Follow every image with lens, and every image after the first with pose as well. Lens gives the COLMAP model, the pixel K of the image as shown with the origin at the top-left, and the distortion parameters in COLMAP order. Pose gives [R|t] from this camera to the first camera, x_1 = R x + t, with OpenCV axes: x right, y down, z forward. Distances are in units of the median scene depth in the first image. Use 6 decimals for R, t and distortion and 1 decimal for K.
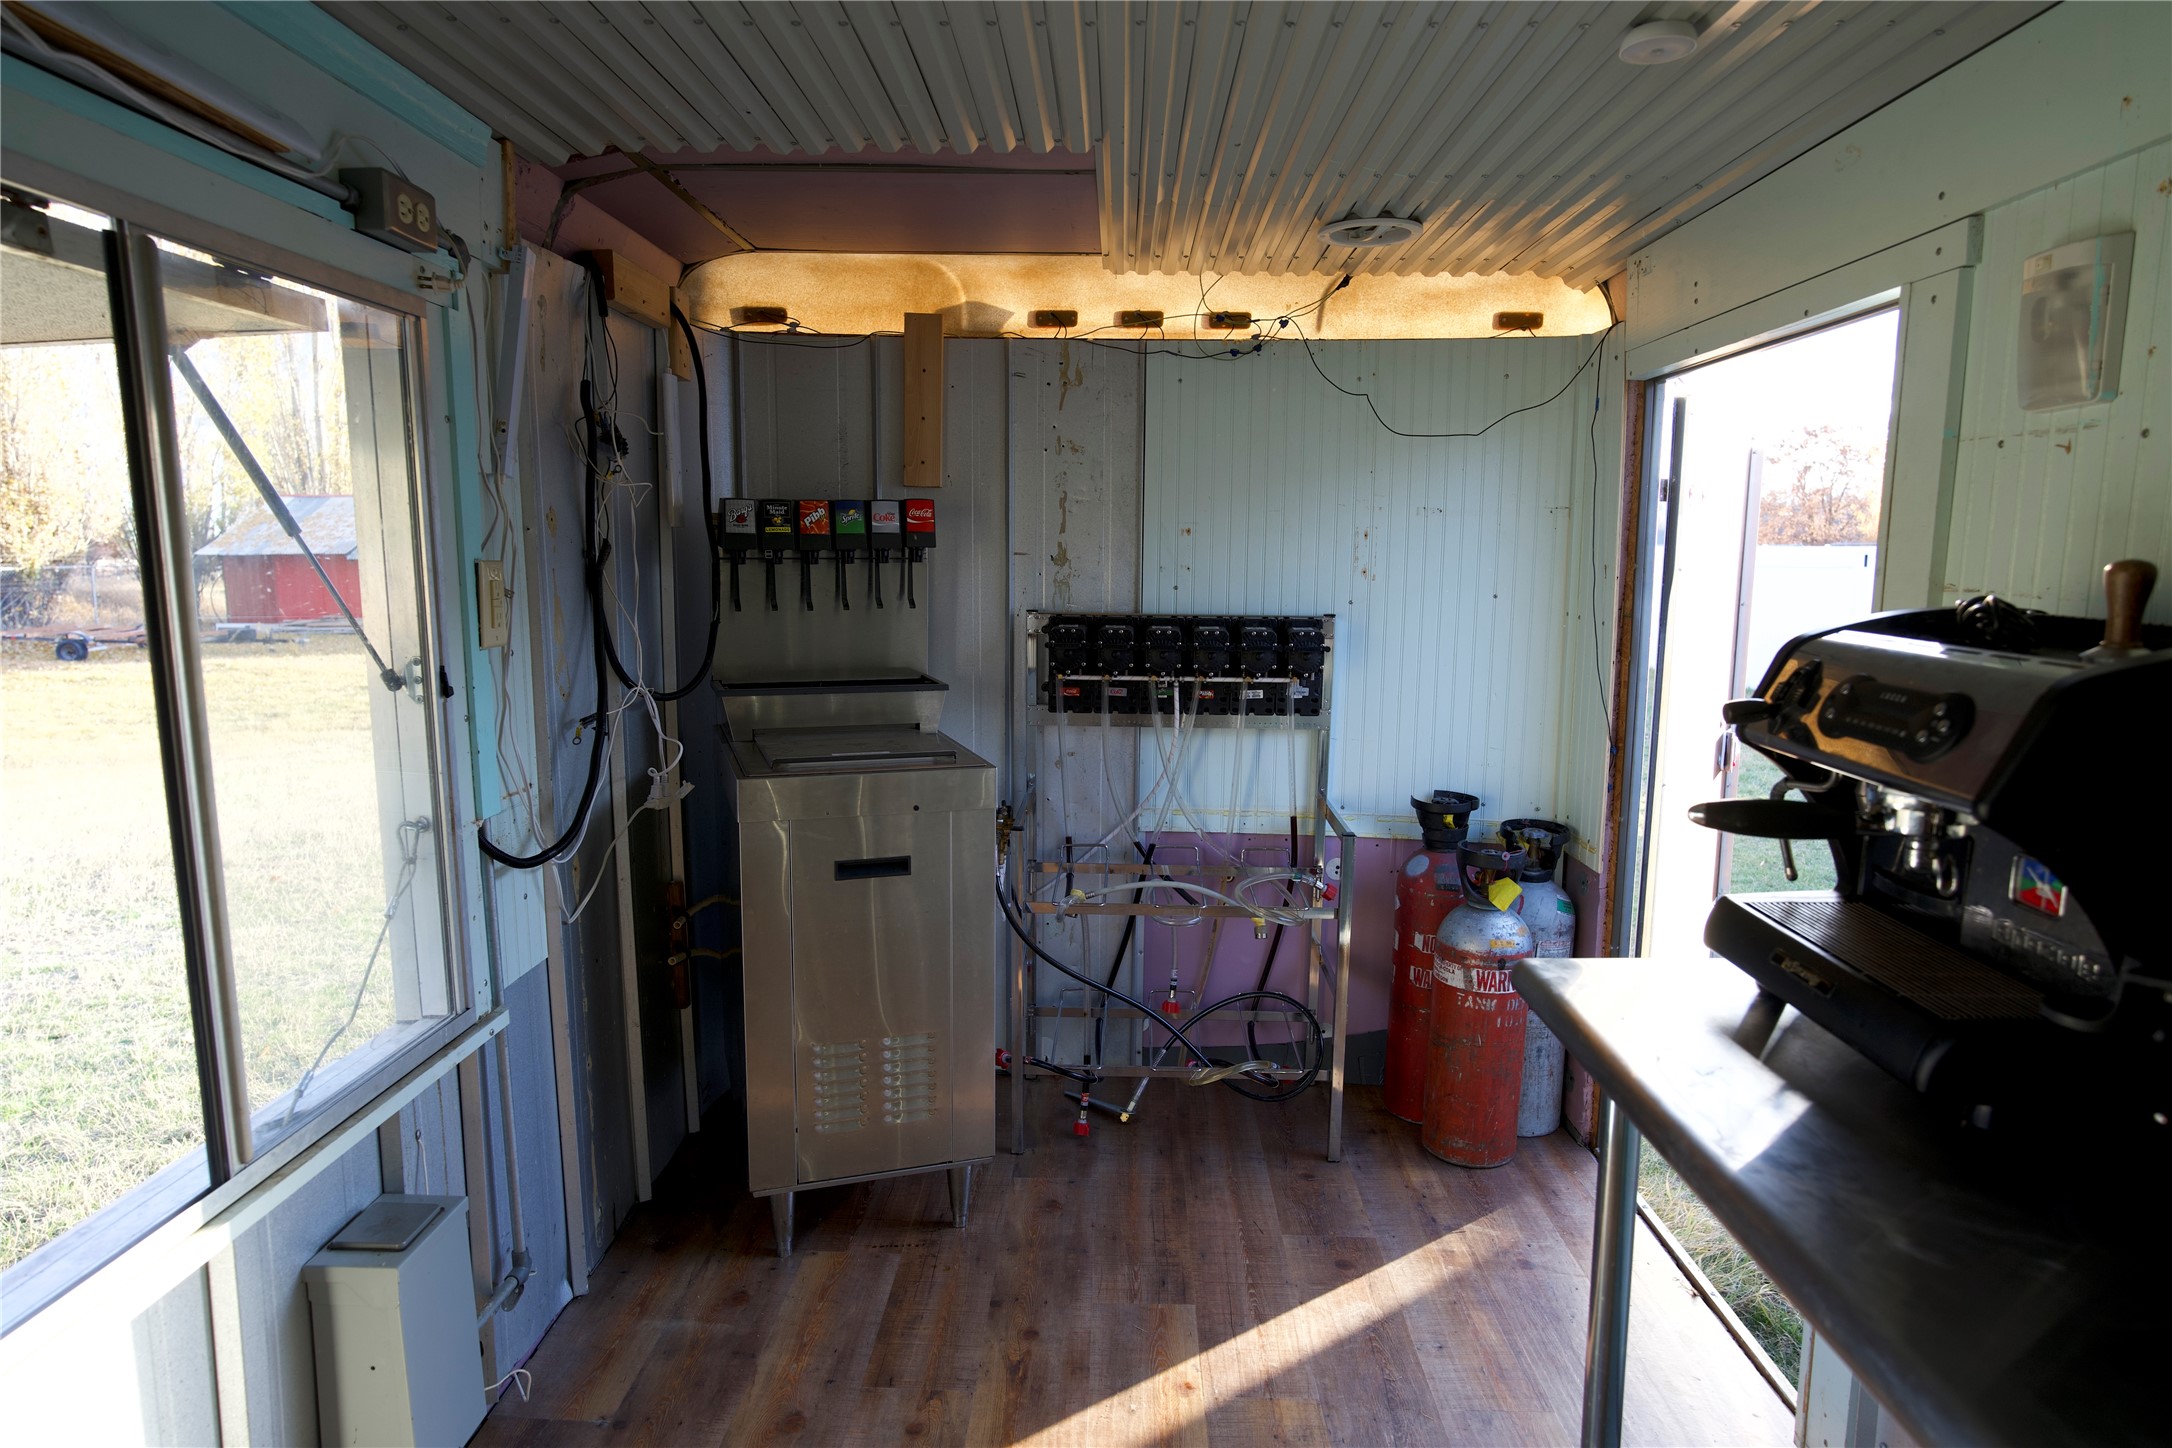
lens RADIAL K [[1264.2, 0, 1086.0], [0, 1264.2, 724.0], [0, 0, 1]] dist [-0.055767, 0.053919]
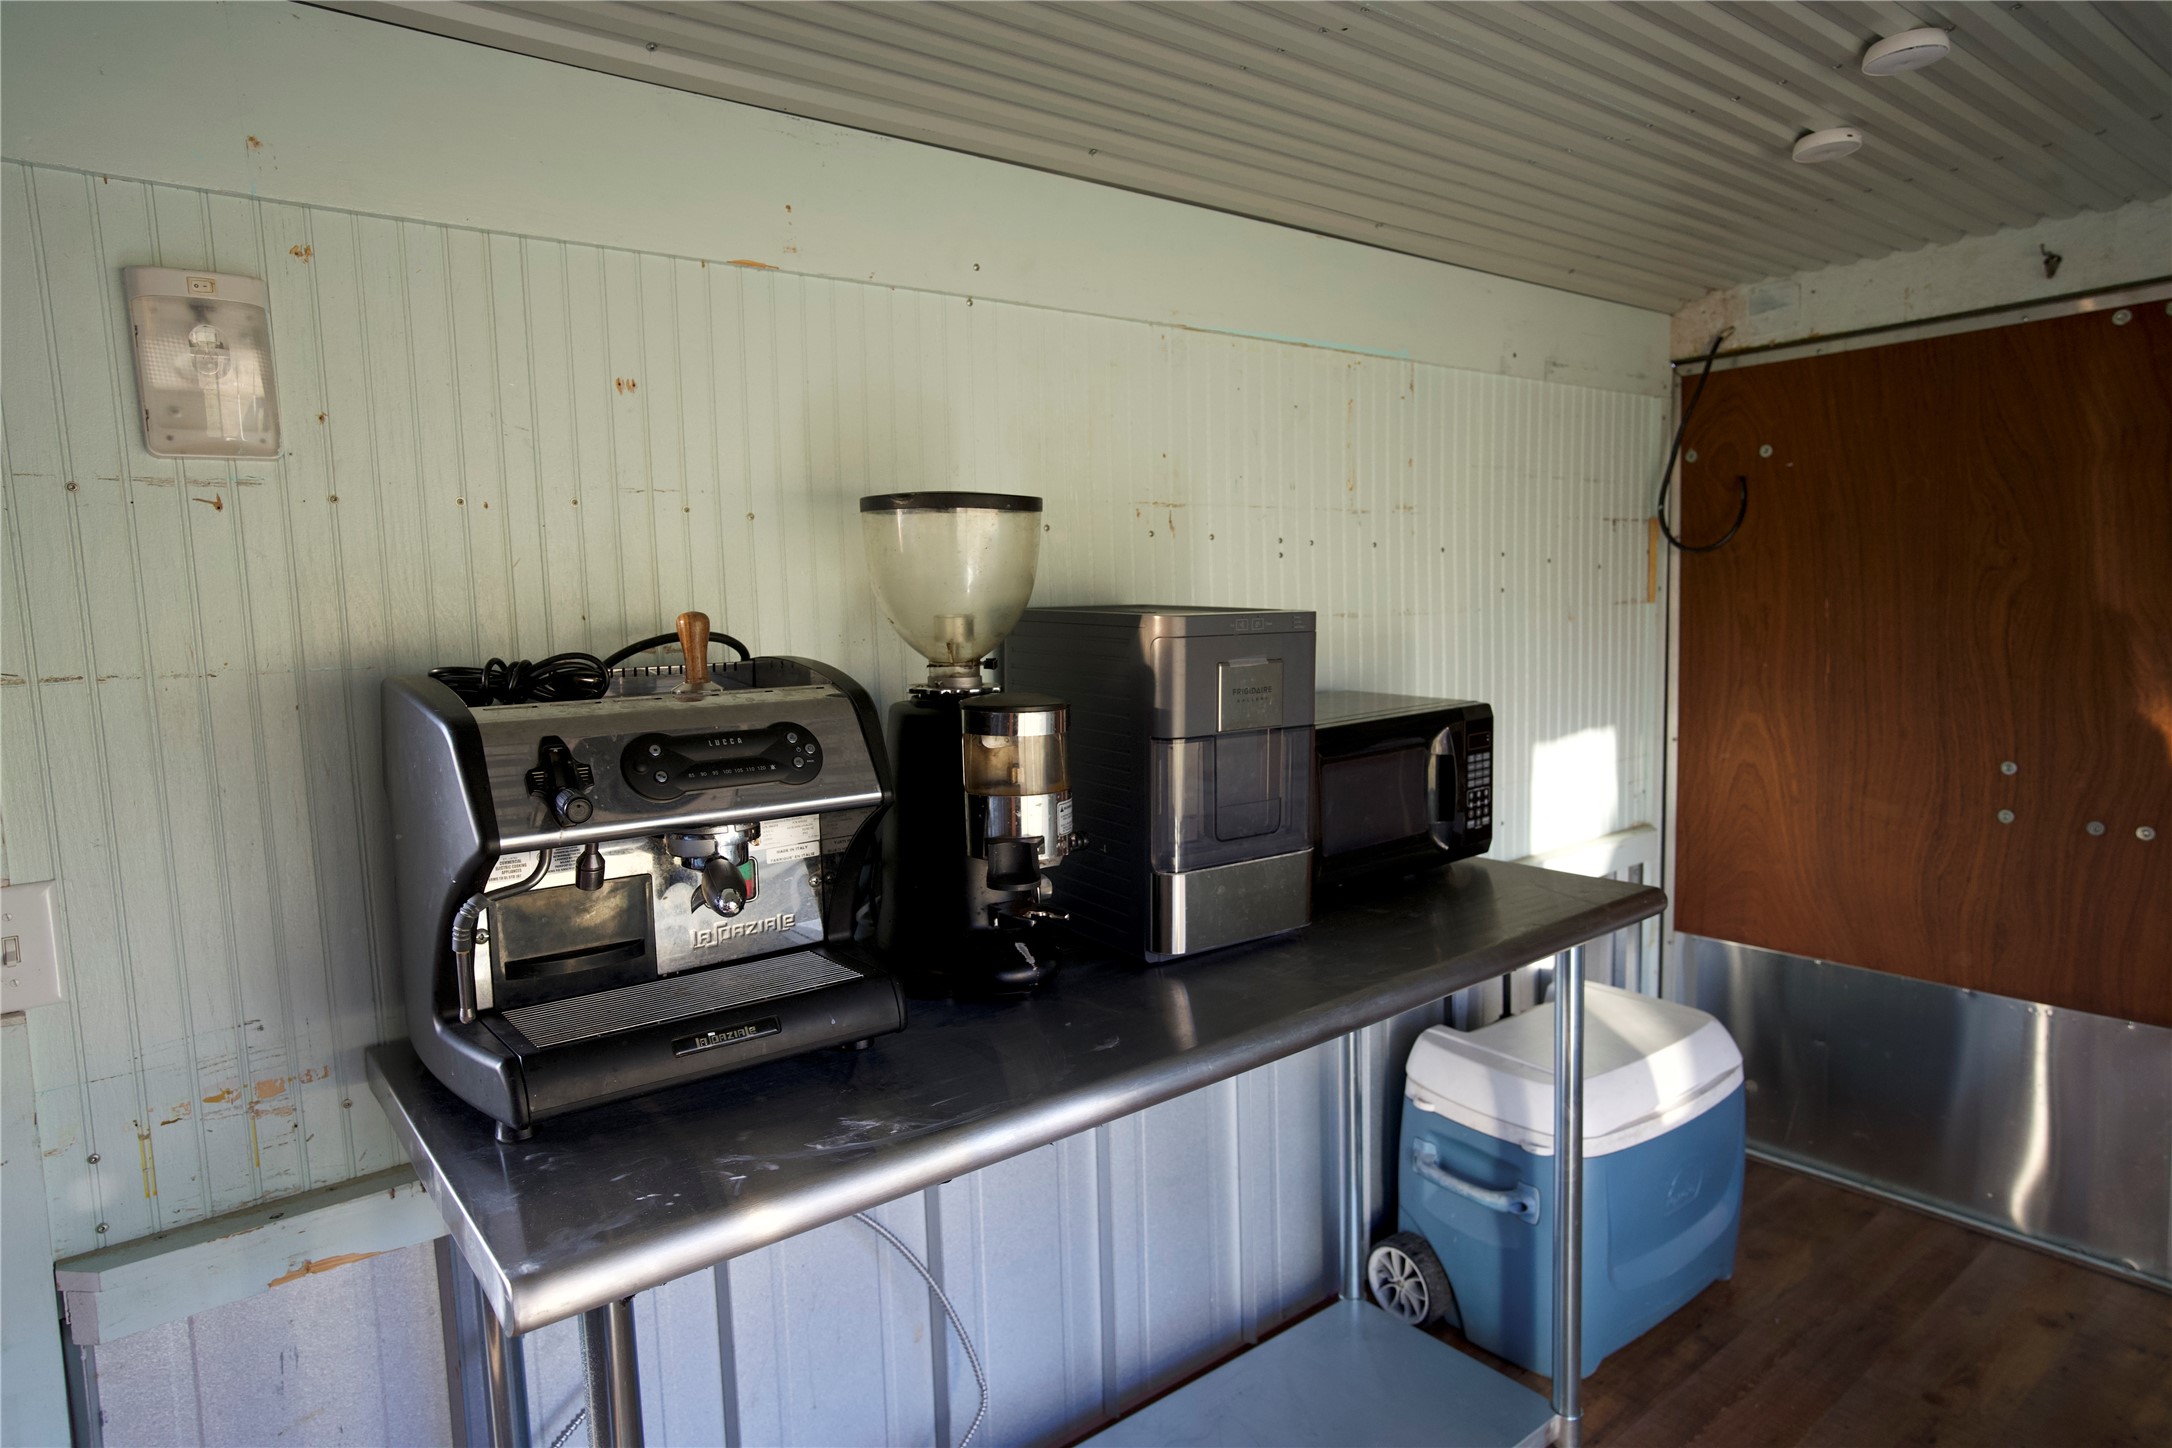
lens RADIAL K [[1264.2, 0, 1086.0], [0, 1264.2, 724.0], [0, 0, 1]] dist [-0.055767, 0.053919]
pose [[-0.647645, -0.063434, 0.759297, -0.342002], [0.135128, 0.971170, 0.196392, -0.196918], [-0.749864, 0.229795, -0.620401, 1.371317]]
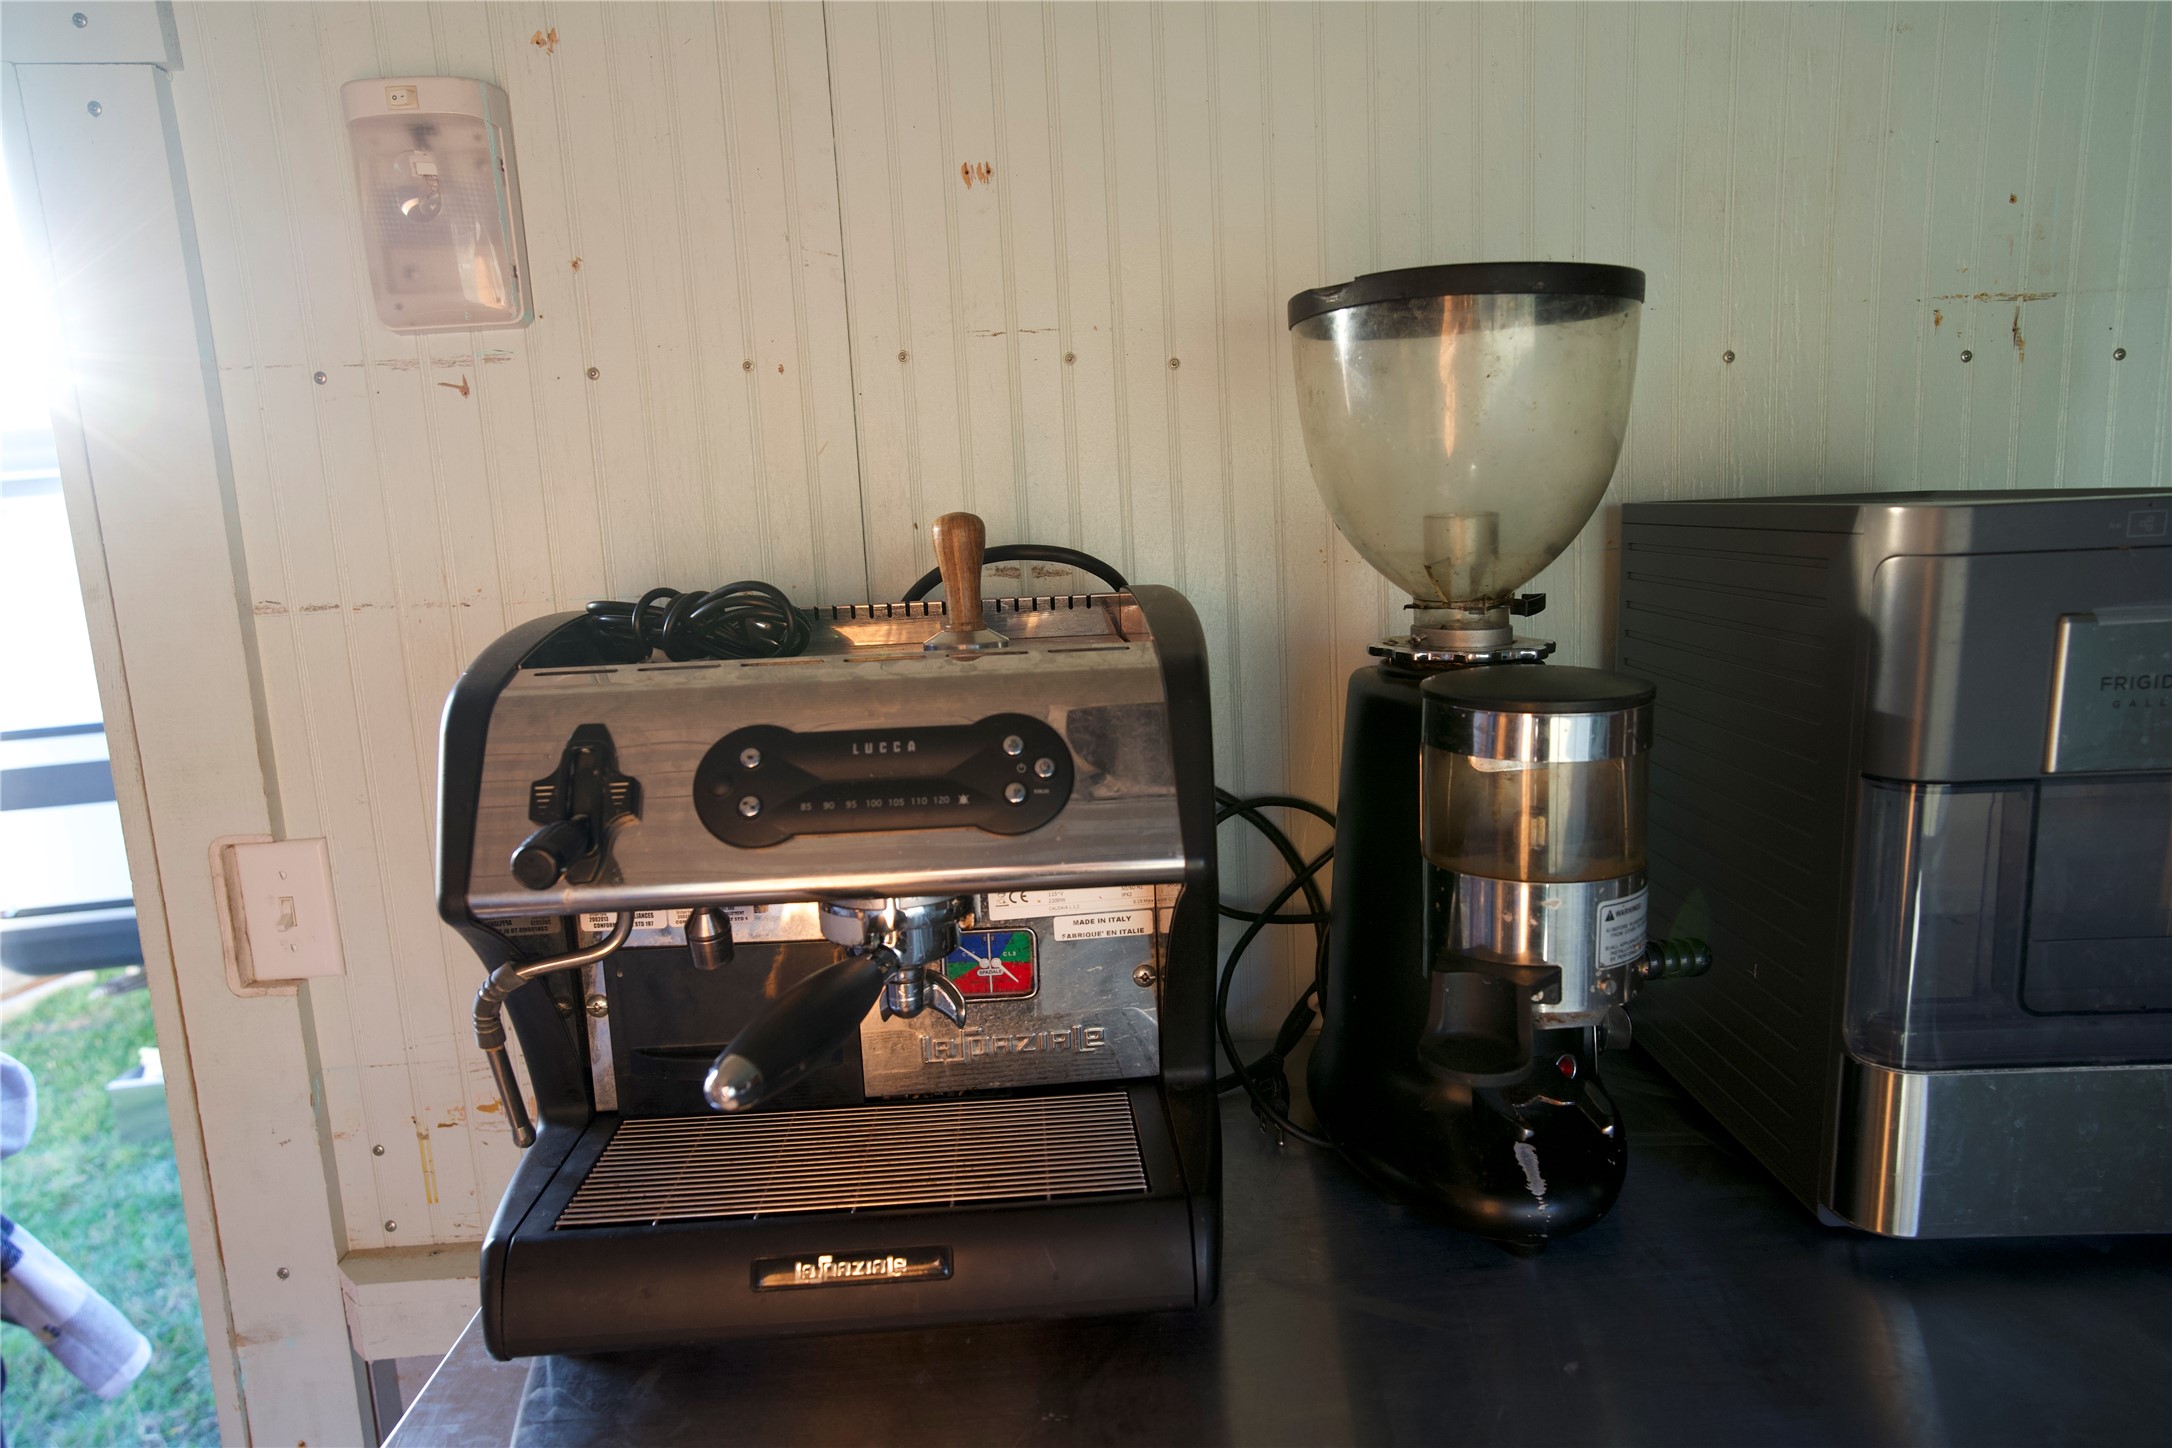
lens RADIAL K [[1264.2, 0, 1086.0], [0, 1264.2, 724.0], [0, 0, 1]] dist [-0.055767, 0.053919]
pose [[-0.090878, -0.146396, 0.985043, 0.054741], [0.188883, 0.968648, 0.161385, -0.106846], [-0.977786, 0.200724, -0.060377, 0.907159]]
